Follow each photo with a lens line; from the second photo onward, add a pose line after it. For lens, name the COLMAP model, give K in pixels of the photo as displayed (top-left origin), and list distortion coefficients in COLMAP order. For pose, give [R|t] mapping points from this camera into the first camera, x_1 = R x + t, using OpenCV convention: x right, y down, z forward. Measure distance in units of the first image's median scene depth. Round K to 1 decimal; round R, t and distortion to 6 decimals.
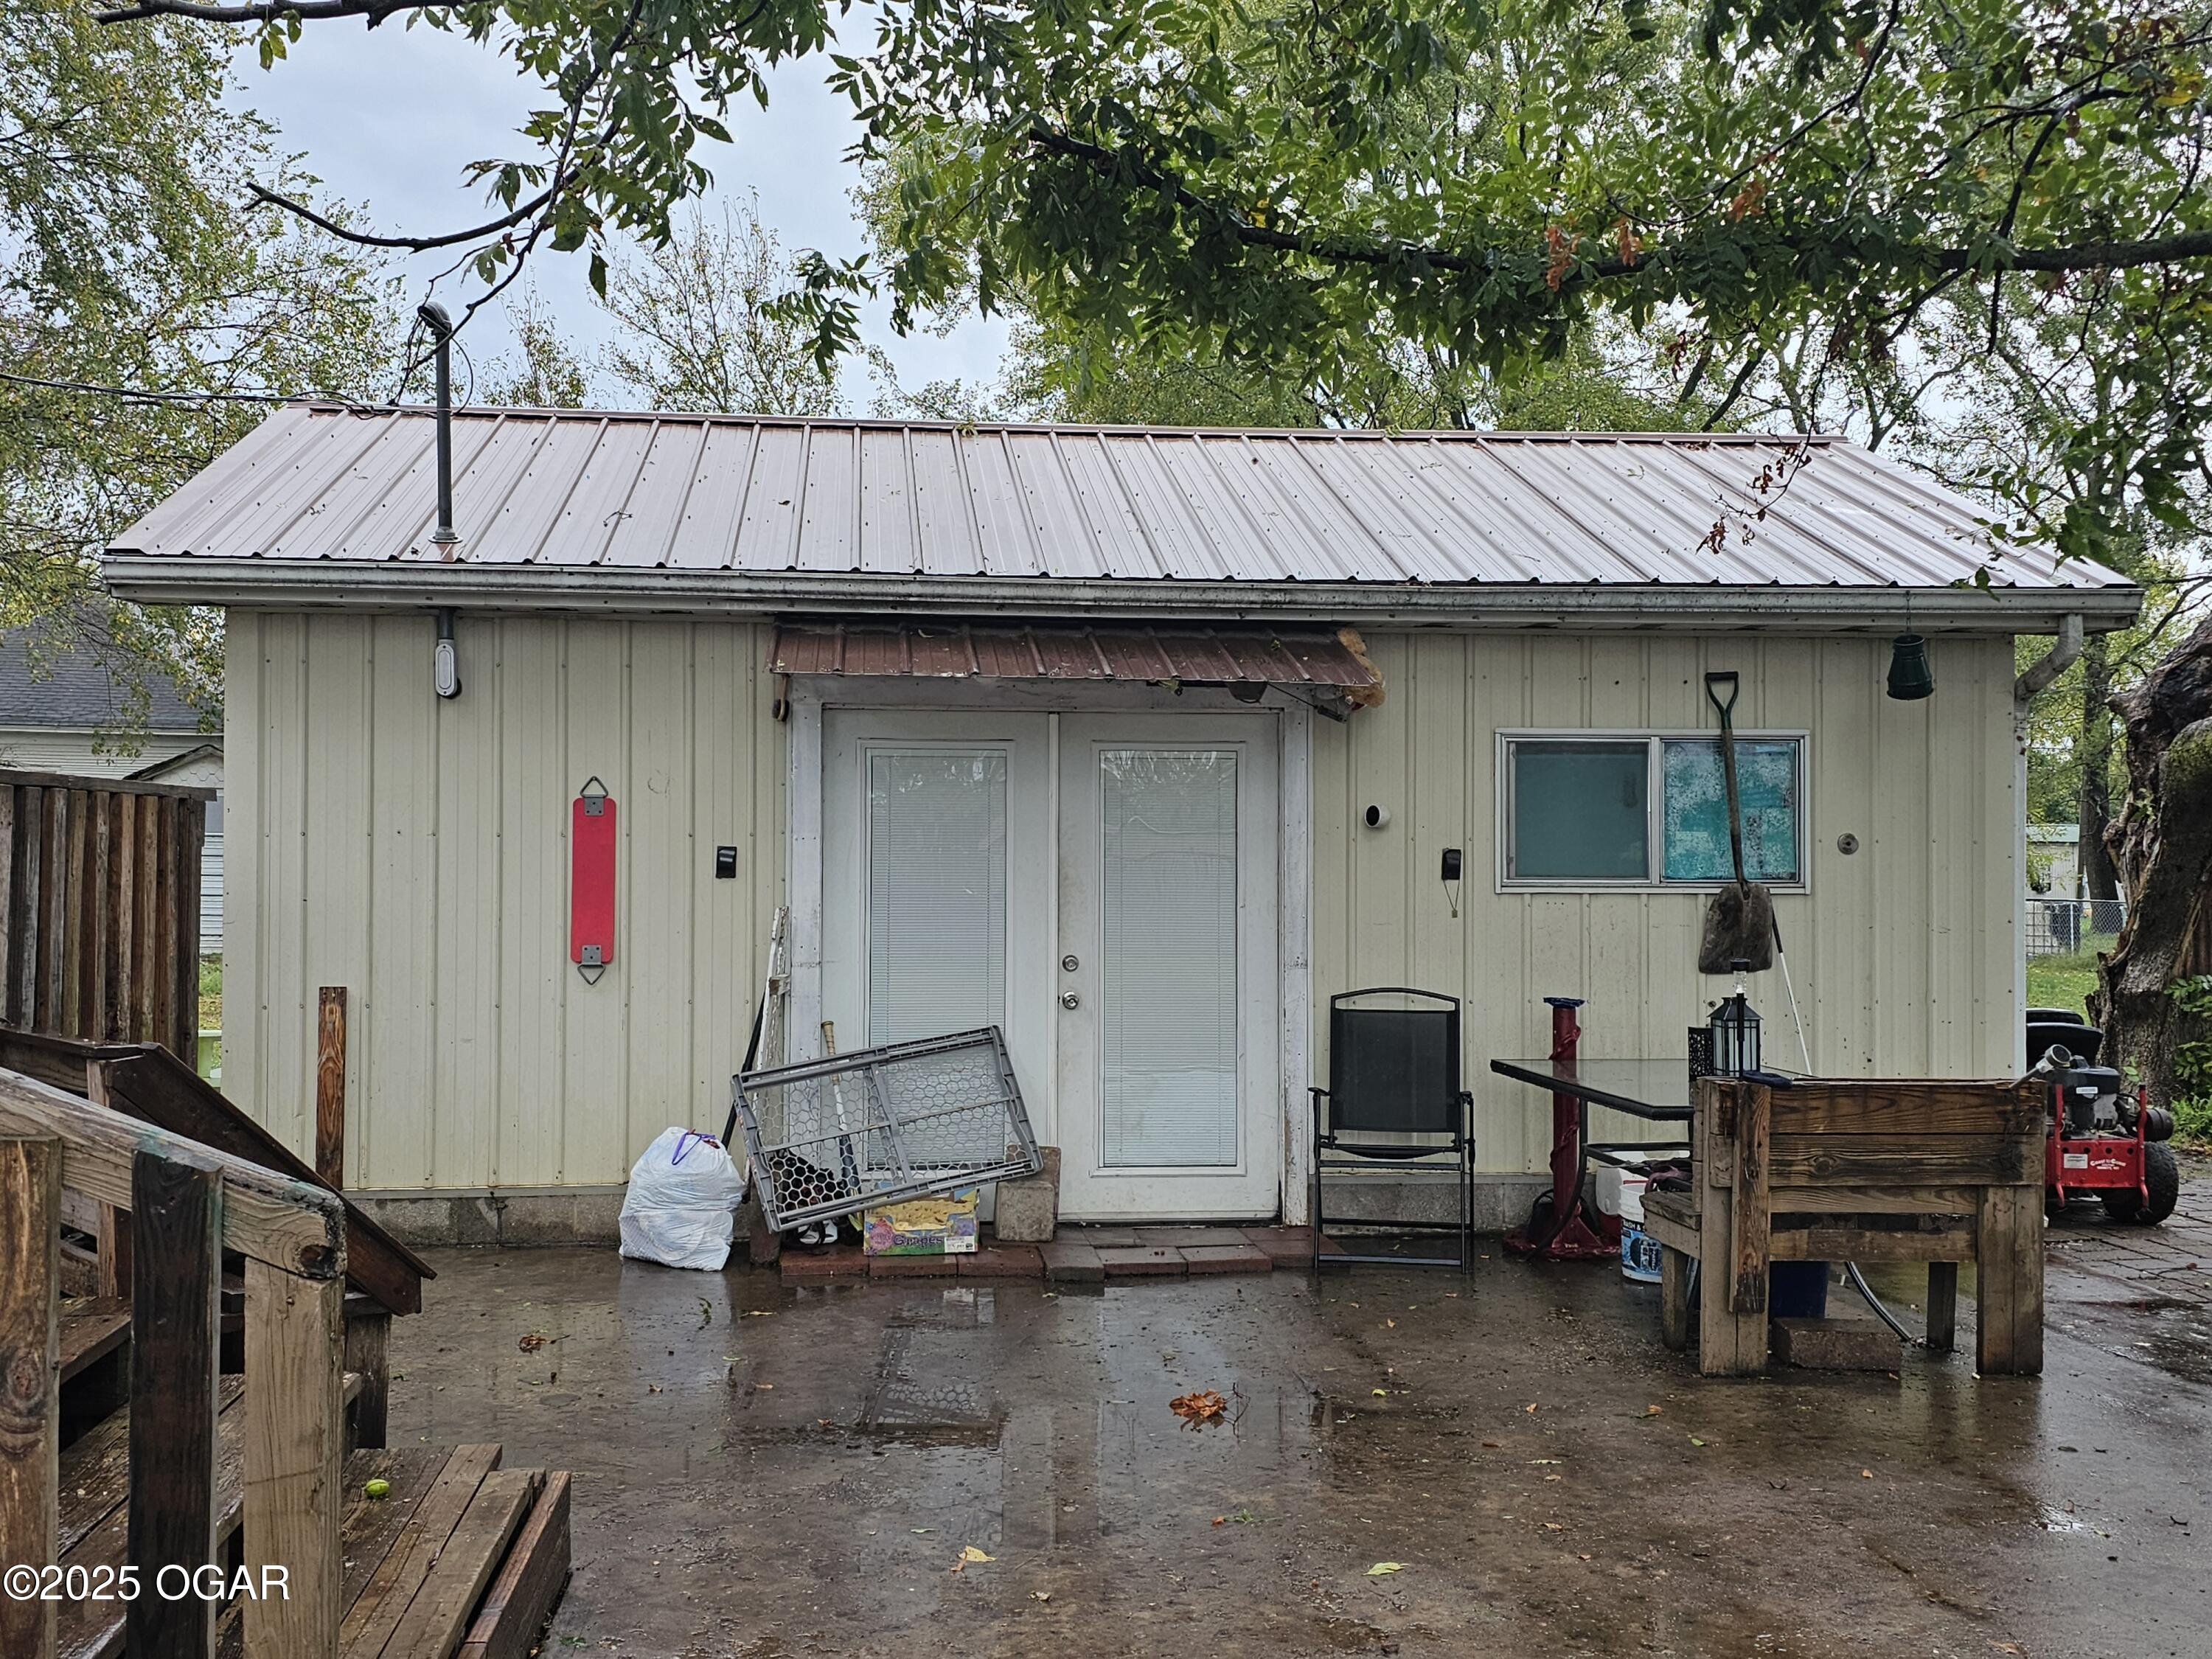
lens RADIAL K [[1498.2, 0, 1106.7], [0, 1498.2, 818.6], [0, 0, 1]] dist [0.026750, -0.001047]
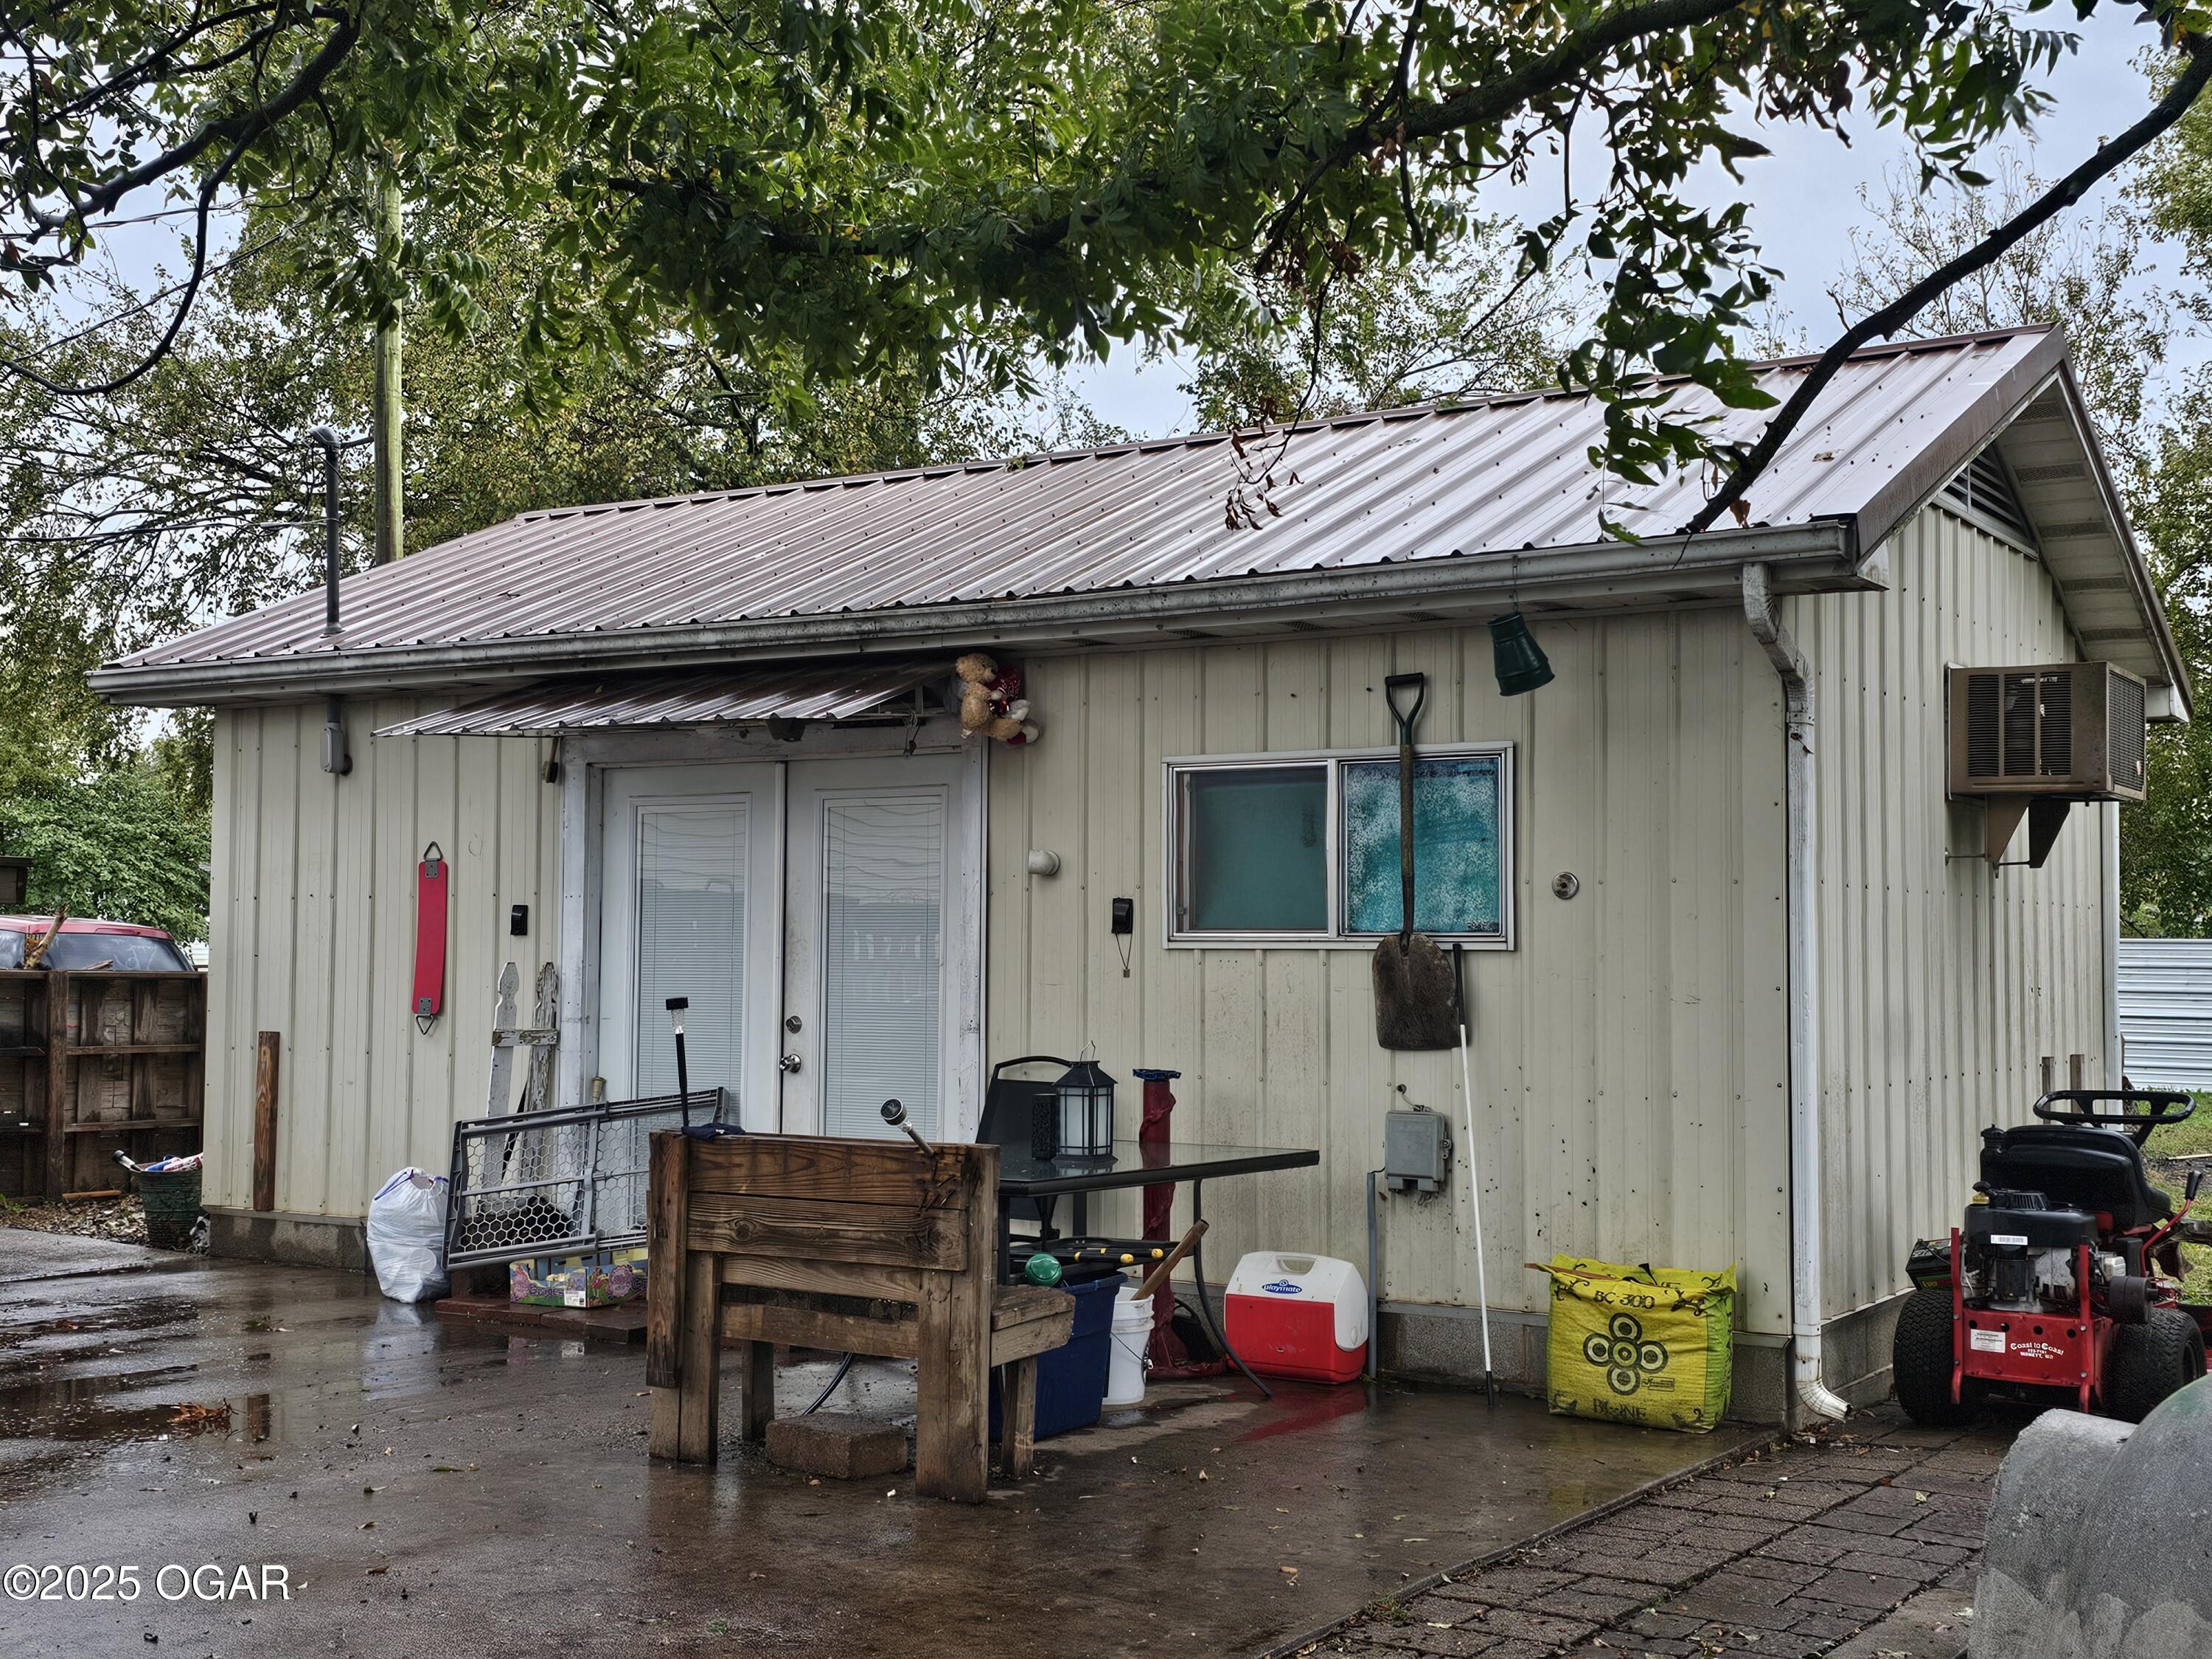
lens RADIAL K [[1713.1, 0, 1106.8], [0, 1713.1, 843.1], [0, 0, 1]] dist [0.048735, 0.002334]
pose [[0.899671, -0.024691, -0.435869, 0.660540], [0.009541, 0.999273, -0.036913, 0.024797], [0.436464, 0.029051, 0.899253, 0.104592]]
